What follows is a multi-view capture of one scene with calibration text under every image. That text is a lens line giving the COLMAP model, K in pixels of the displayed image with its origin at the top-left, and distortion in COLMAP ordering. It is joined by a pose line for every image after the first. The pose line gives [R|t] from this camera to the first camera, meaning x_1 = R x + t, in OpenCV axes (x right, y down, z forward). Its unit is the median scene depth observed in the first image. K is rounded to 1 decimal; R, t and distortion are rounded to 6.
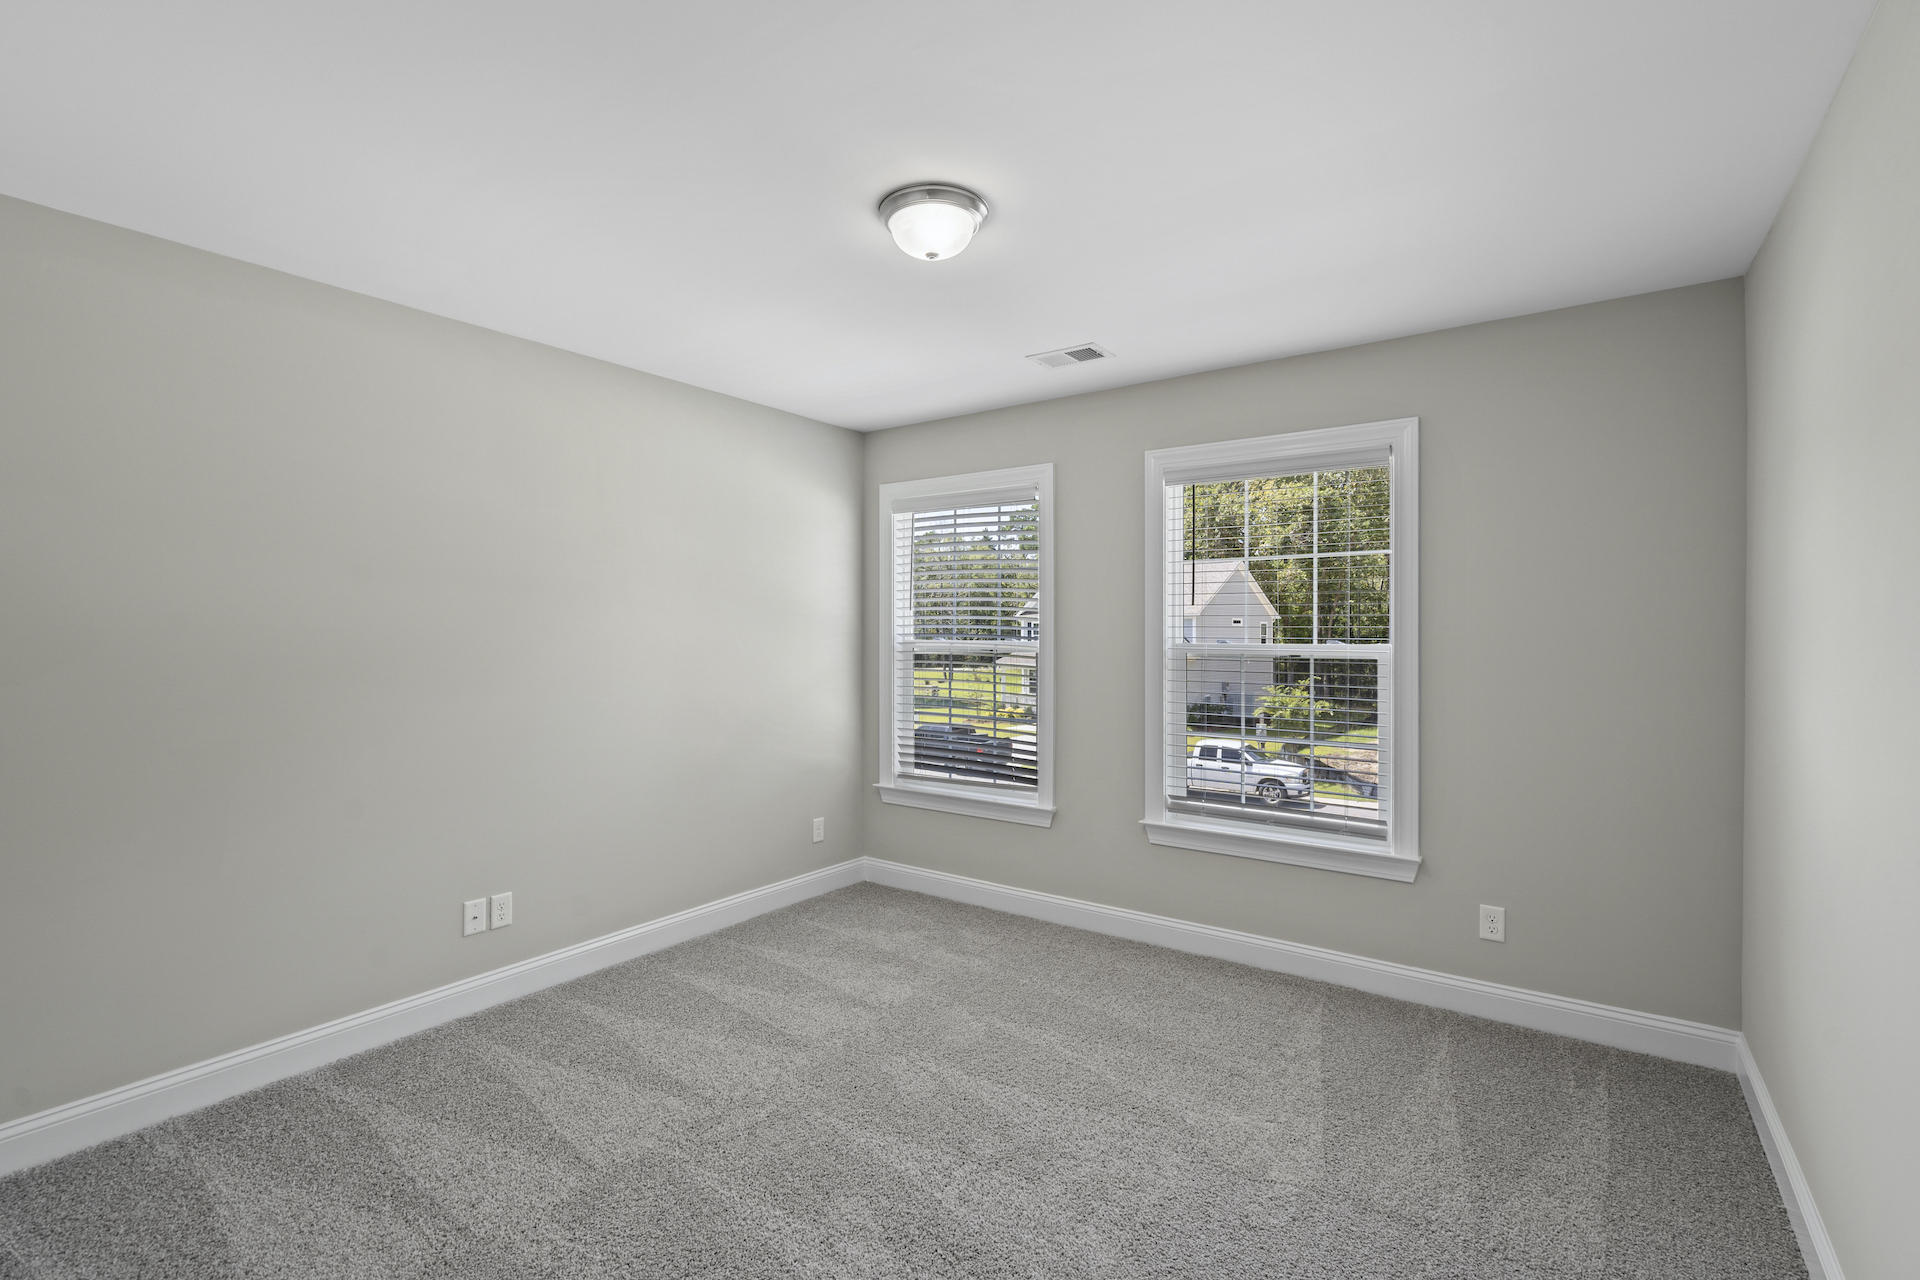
lens RADIAL K [[864.7, 0, 959.7], [0, 864.7, 638.5], [0, 0, 1]] dist [-0.001821, 0.000385]
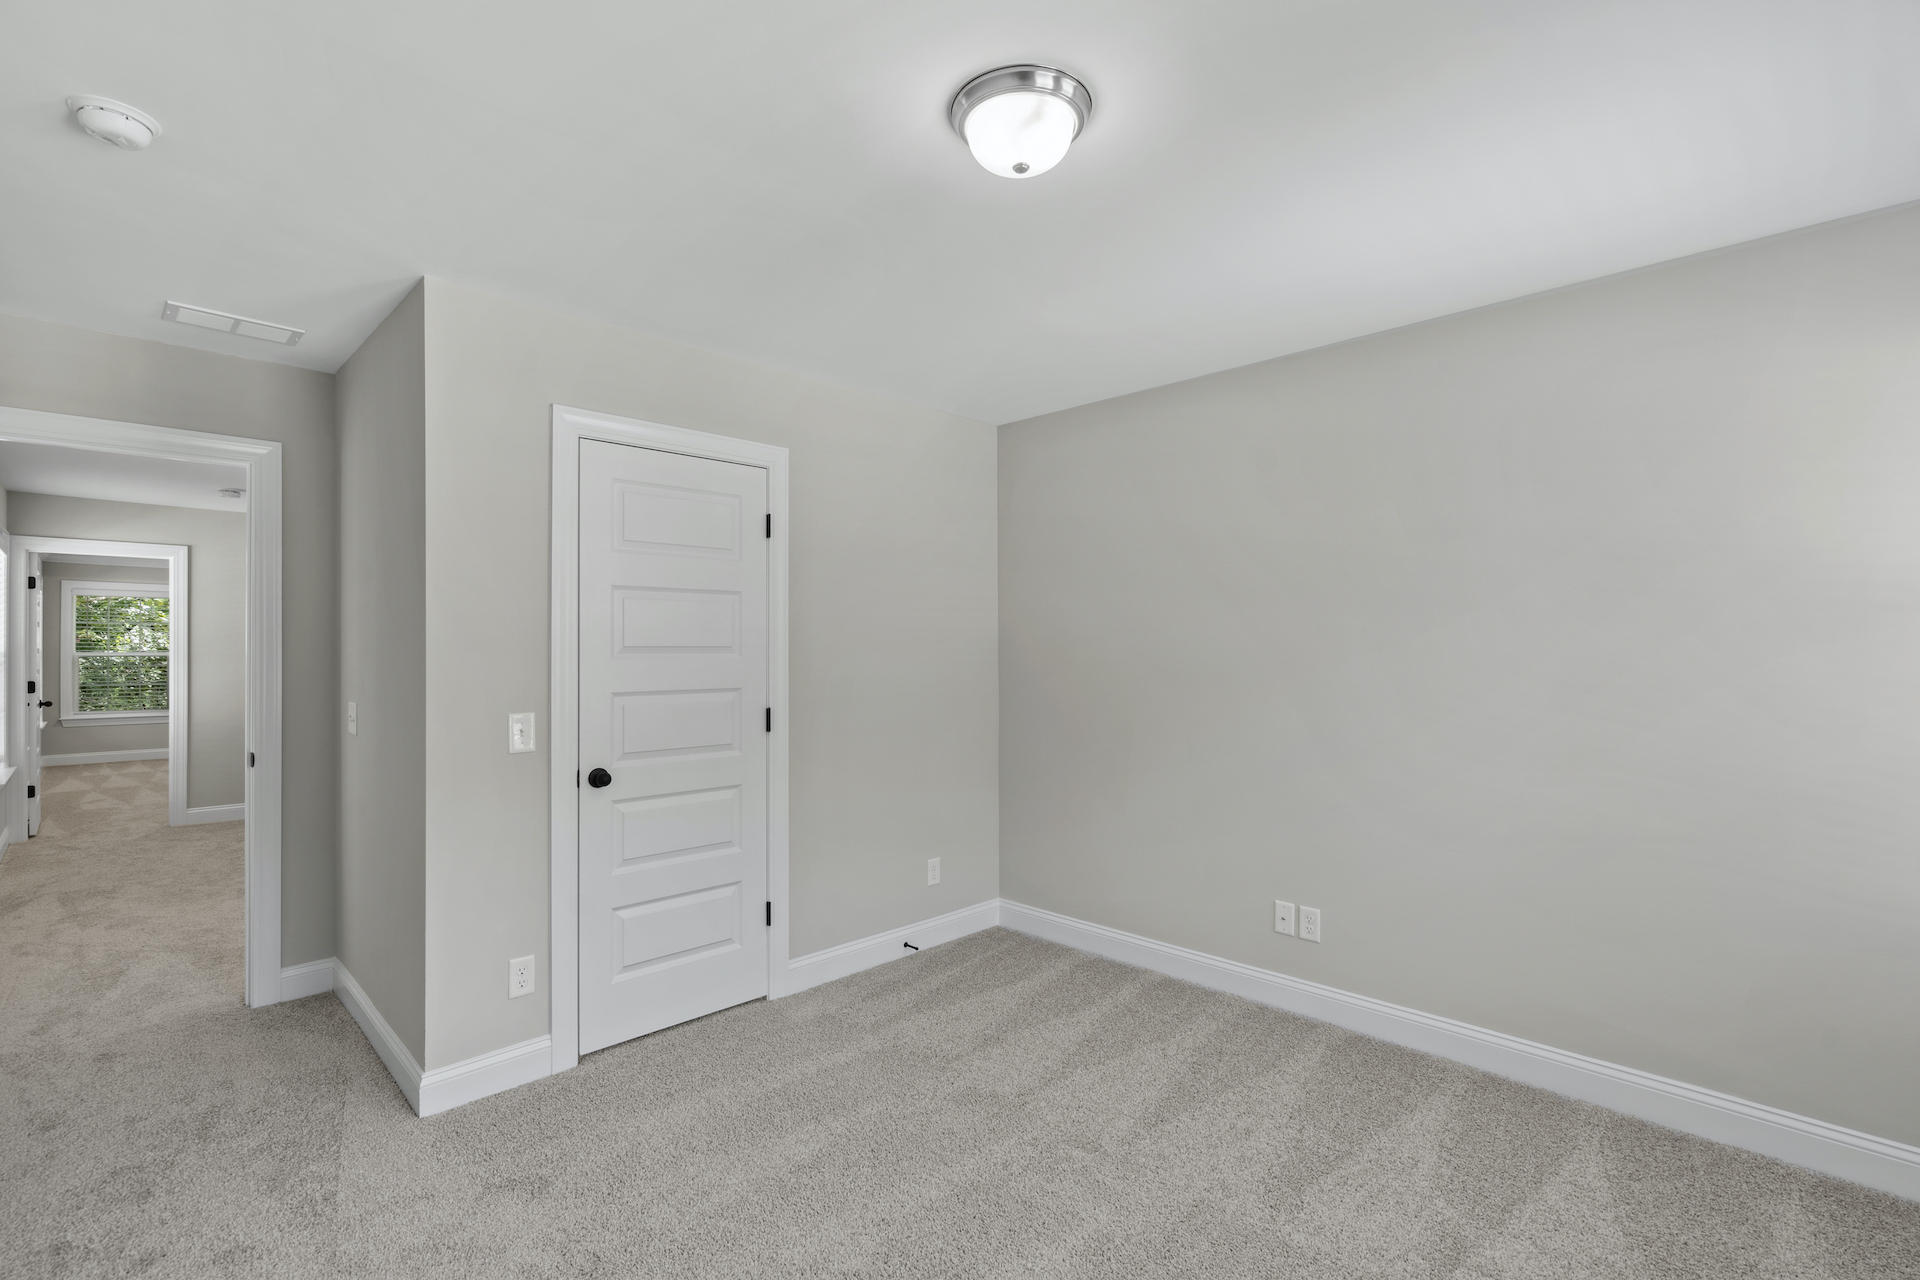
lens RADIAL K [[864.7, 0, 957.0], [0, 864.7, 652.0], [0, 0, 1]] dist [-0.001821, 0.000385]
pose [[-0.164405, 0.001735, -0.986391, 0.540828], [-0.002728, 0.999994, 0.002214, -0.002033], [0.986389, 0.003054, -0.164400, 0.783126]]
